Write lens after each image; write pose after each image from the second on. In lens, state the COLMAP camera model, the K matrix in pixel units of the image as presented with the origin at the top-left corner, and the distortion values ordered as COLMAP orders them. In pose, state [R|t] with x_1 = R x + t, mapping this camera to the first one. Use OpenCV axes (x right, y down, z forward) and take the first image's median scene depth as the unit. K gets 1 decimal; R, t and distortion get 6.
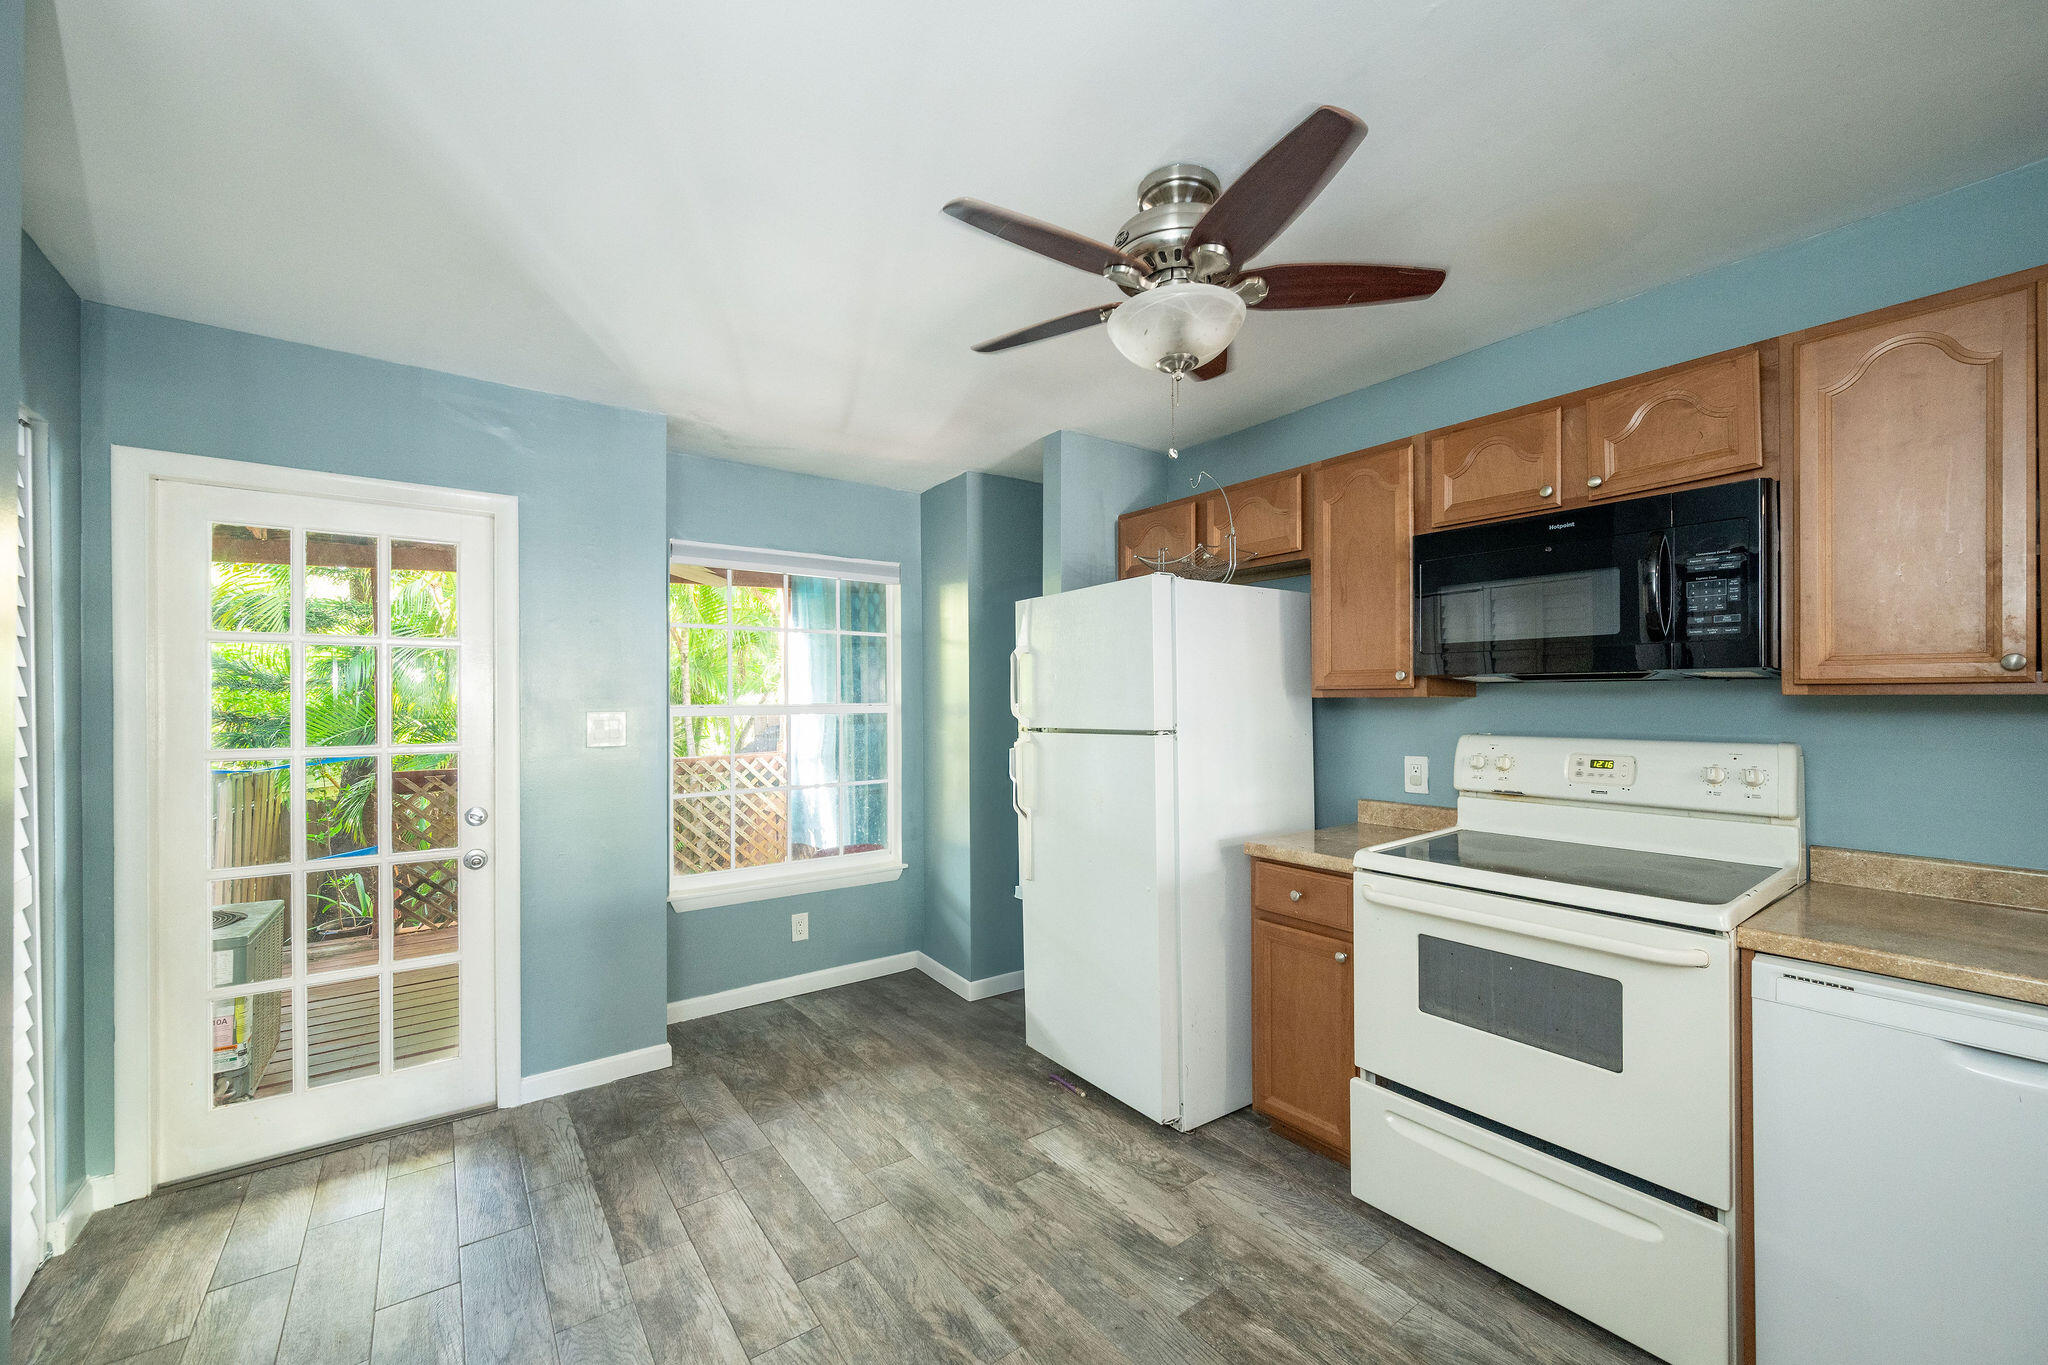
lens RADIAL K [[803.3, 0, 1025.0], [0, 803.3, 696.9], [0, 0, 1]] dist [-0.001255, -0.000199]
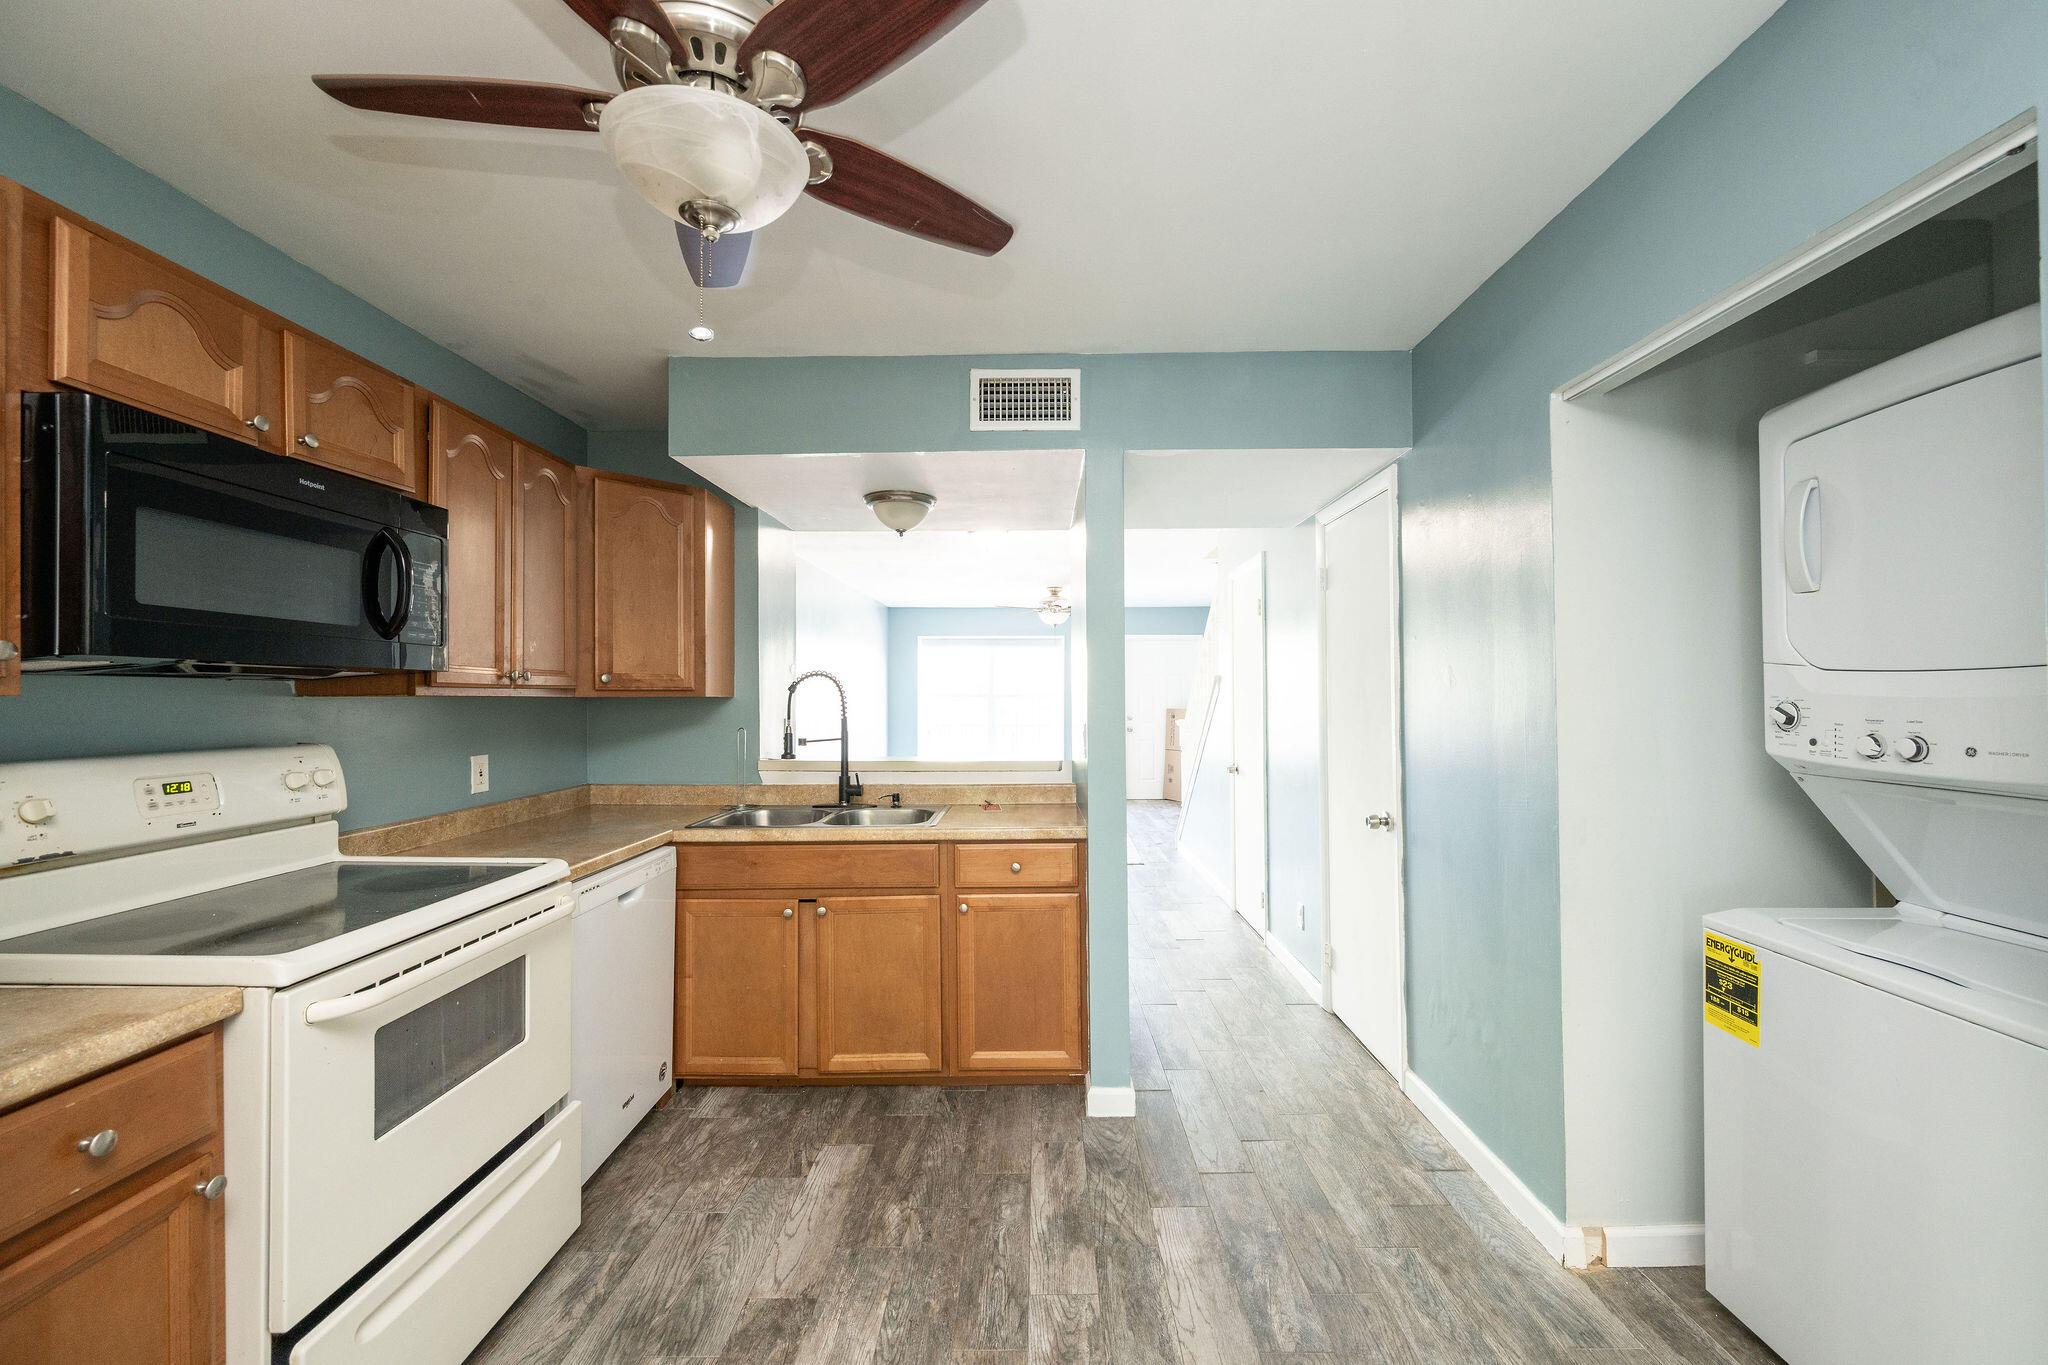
lens RADIAL K [[809.8, 0, 1032.4], [0, 809.8, 688.3], [0, 0, 1]] dist [-0.000516, -0.000170]
pose [[-0.805890, 0.016330, 0.591840, -0.404251], [0.009396, 0.999846, -0.014793, 0.011407], [-0.591991, -0.006361, -0.805919, 1.259749]]
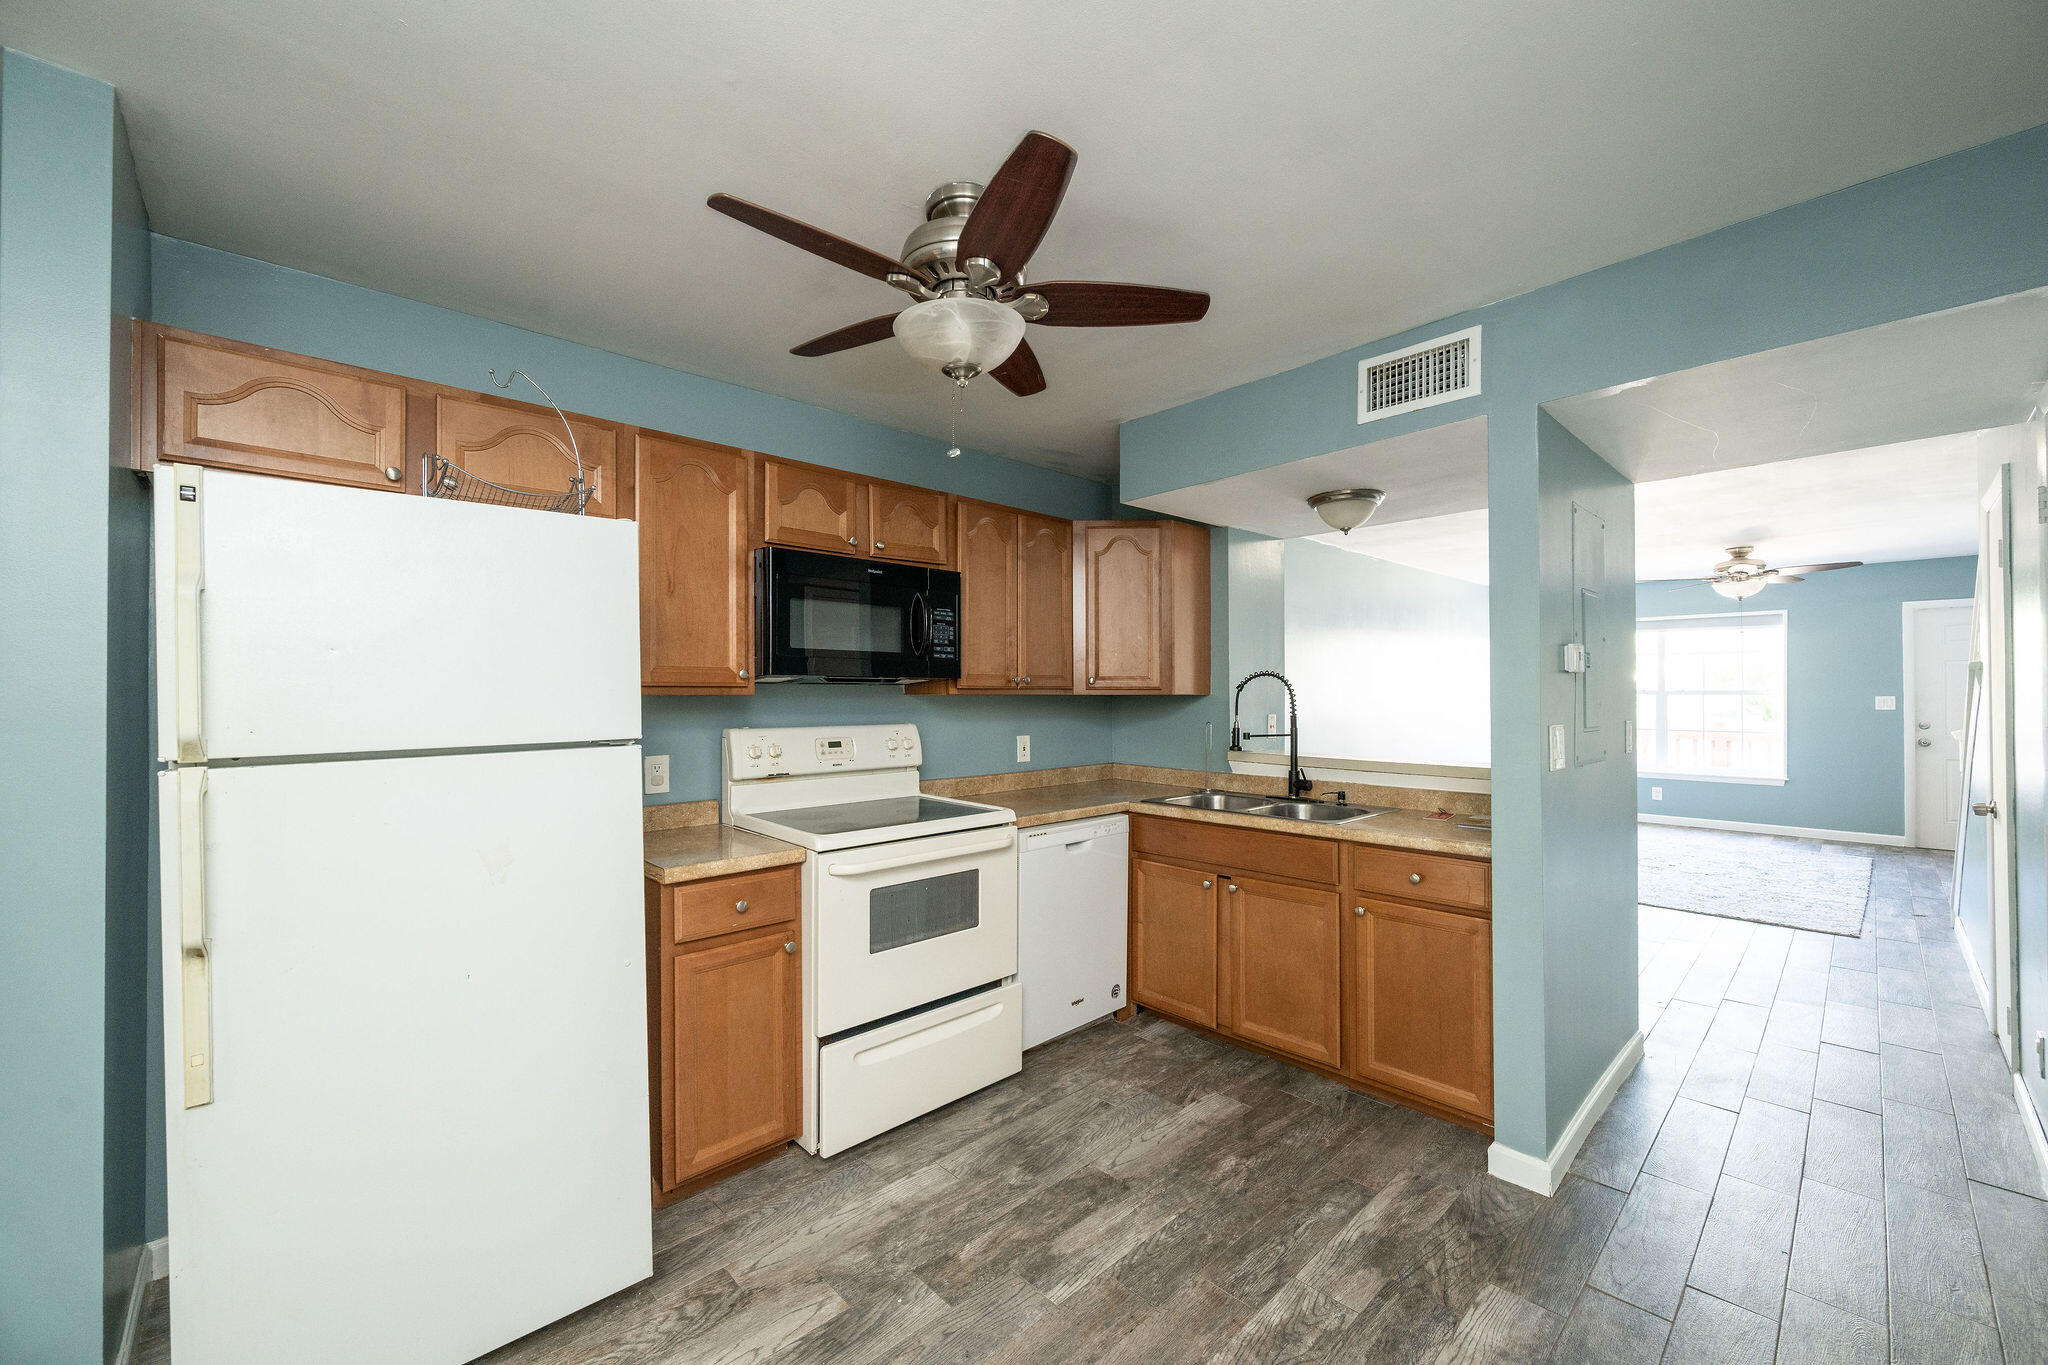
lens RADIAL K [[806.6, 0, 1029.1], [0, 806.6, 687.1], [0, 0, 1]] dist [-0.000985, -0.000070]
pose [[-0.123914, 0.016211, 0.992161, -0.762364], [0.002456, 0.999868, -0.016030, 0.009988], [-0.992290, 0.000450, -0.123937, 0.934003]]
